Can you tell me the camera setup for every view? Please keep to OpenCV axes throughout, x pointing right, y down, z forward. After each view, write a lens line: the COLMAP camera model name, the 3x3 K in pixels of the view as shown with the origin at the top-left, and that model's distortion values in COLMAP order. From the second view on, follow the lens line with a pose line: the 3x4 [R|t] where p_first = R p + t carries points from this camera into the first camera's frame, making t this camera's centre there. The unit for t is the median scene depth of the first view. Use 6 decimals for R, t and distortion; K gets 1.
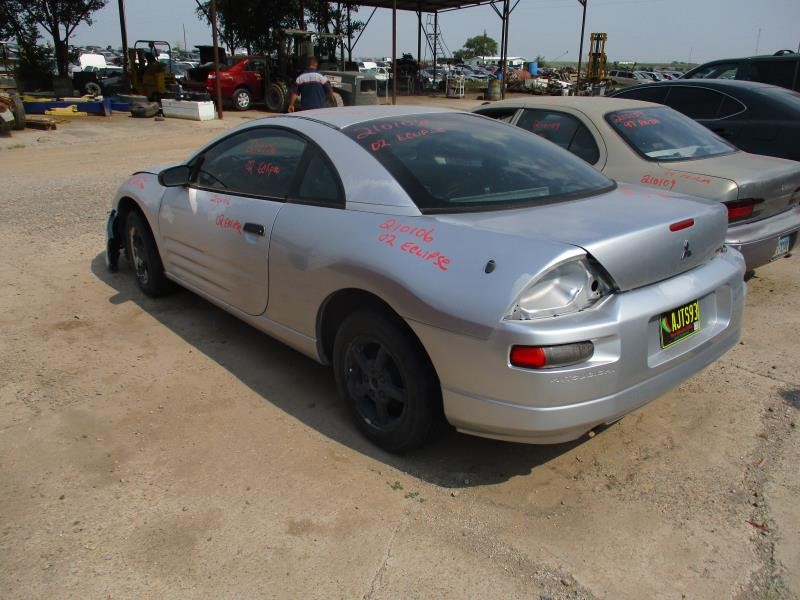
lens RADIAL K [[666.9, 0, 400.0], [0, 666.9, 300.0], [0, 0, 1]] dist [-0.036104, 0.020563]
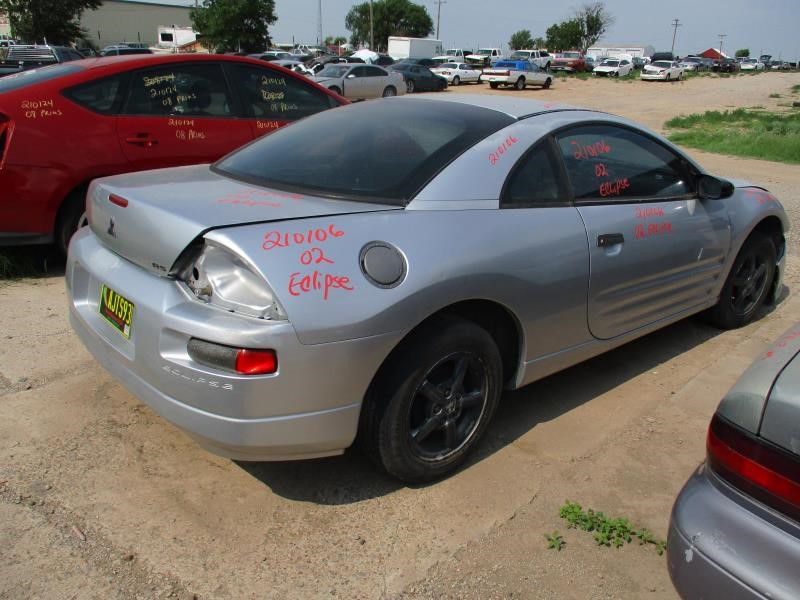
lens RADIAL K [[666.9, 0, 400.0], [0, 666.9, 300.0], [0, 0, 1]] dist [-0.036104, 0.020563]
pose [[-0.002716, 0.323151, -0.946344, 0.192692], [-0.364192, 0.881036, 0.301895, -0.059306], [0.931320, 0.345470, 0.115296, 0.188229]]
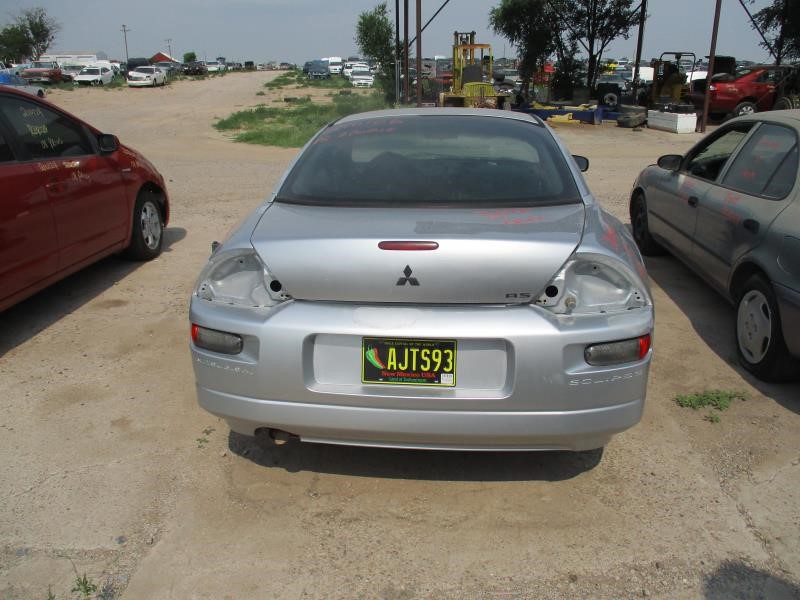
lens RADIAL K [[666.9, 0, 400.0], [0, 666.9, 300.0], [0, 0, 1]] dist [-0.036104, 0.020563]
pose [[0.681810, 0.217203, -0.698540, 0.146696], [-0.230052, 0.970119, 0.077105, -0.015752], [0.694415, 0.108130, 0.711405, 0.058770]]
